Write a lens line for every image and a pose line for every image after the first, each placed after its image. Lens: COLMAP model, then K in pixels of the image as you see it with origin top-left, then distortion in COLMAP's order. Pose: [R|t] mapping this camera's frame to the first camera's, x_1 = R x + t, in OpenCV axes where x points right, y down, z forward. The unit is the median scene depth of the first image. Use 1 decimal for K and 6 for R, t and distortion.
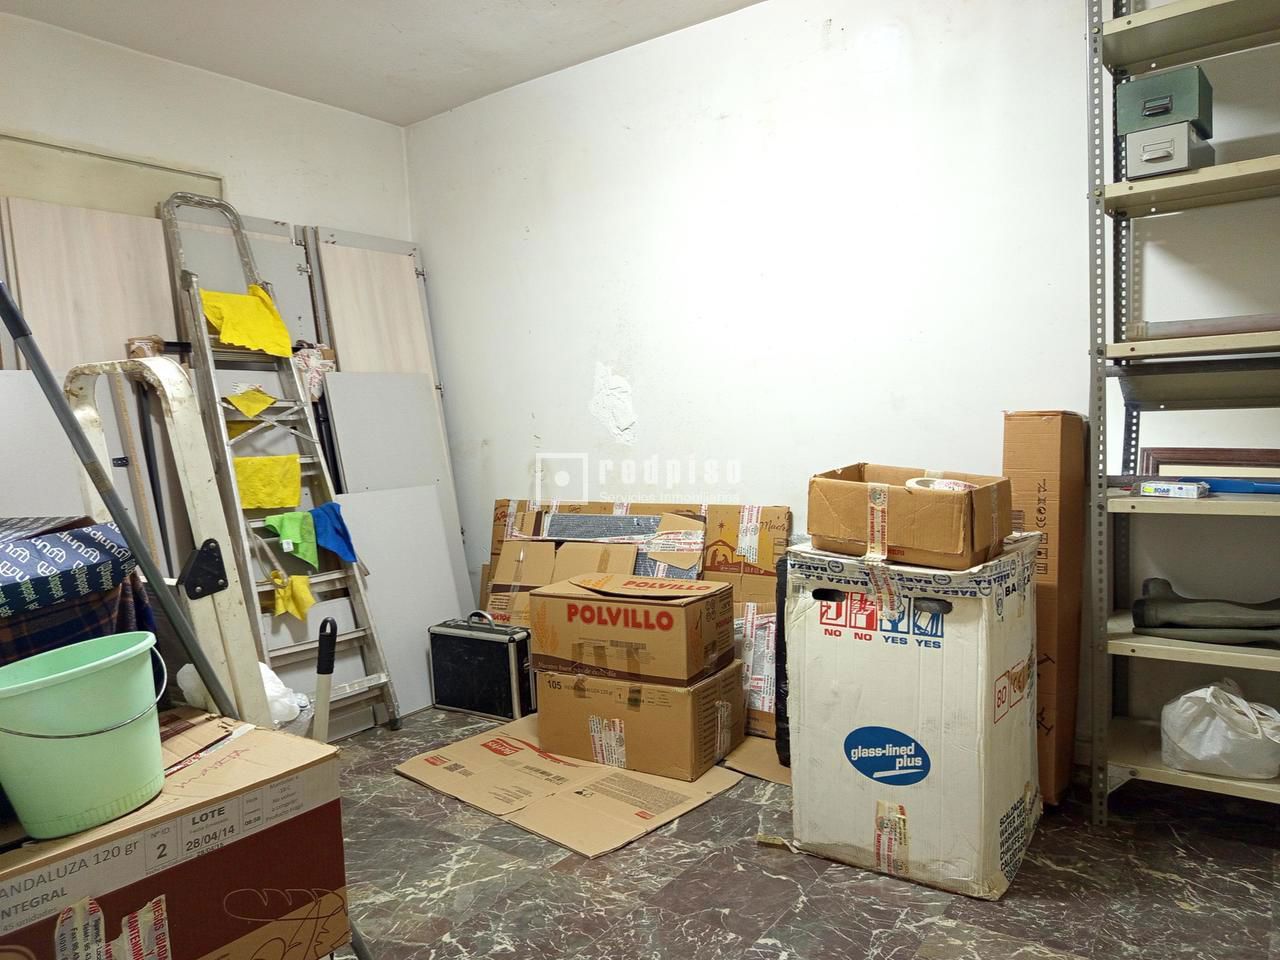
lens RADIAL K [[886.0, 0, 650.6], [0, 886.0, 475.3], [0, 0, 1]] dist [0.030523, -0.048955]
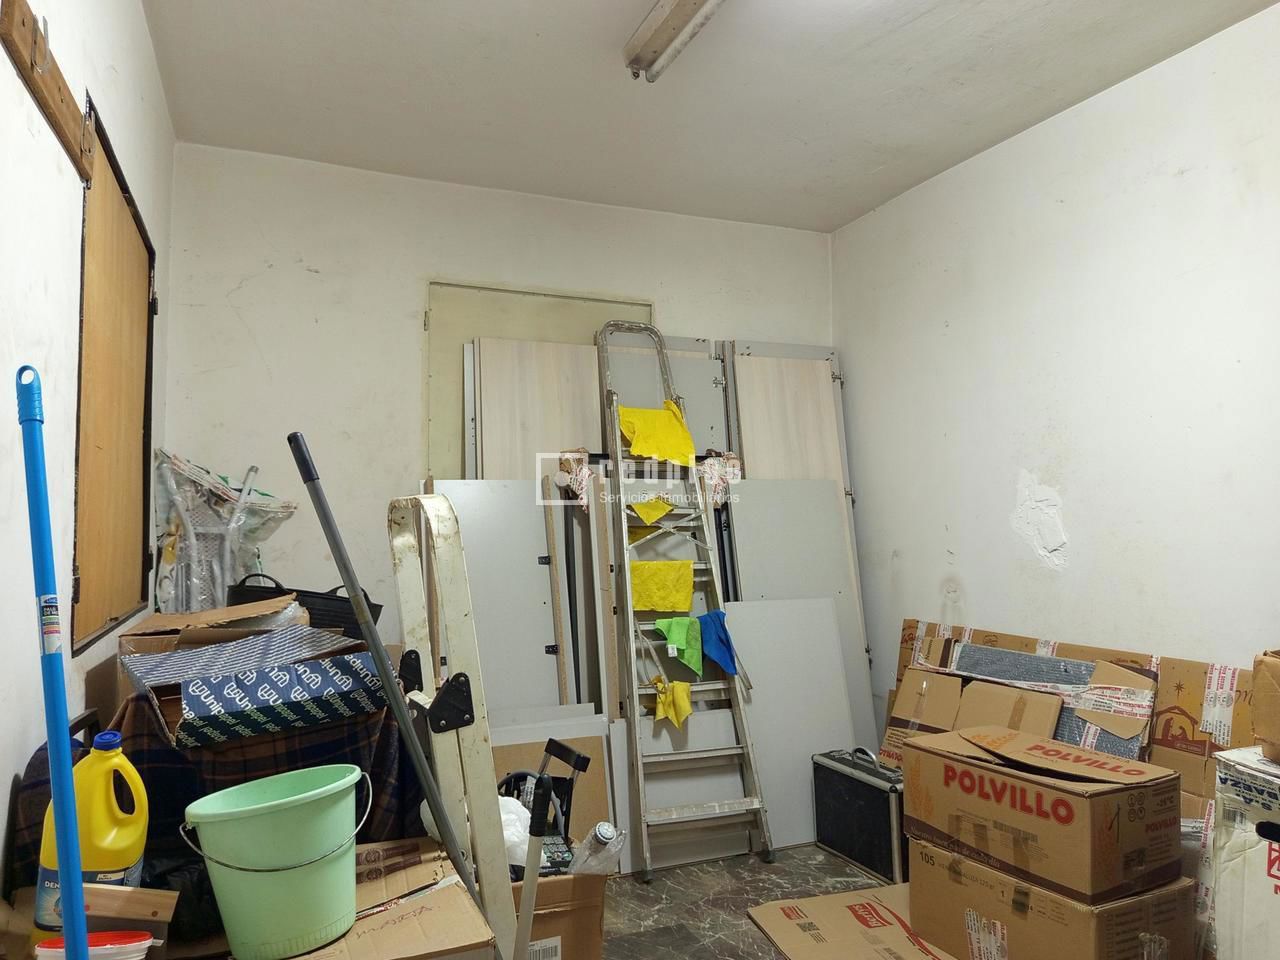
lens RADIAL K [[886.0, 0, 642.8], [0, 886.0, 476.1], [0, 0, 1]] dist [0.030523, -0.048955]
pose [[0.848461, 0.008192, -0.529194, 0.096486], [-0.059514, 0.995015, -0.080017, -0.037002], [0.525901, 0.099385, 0.844719, 0.099661]]
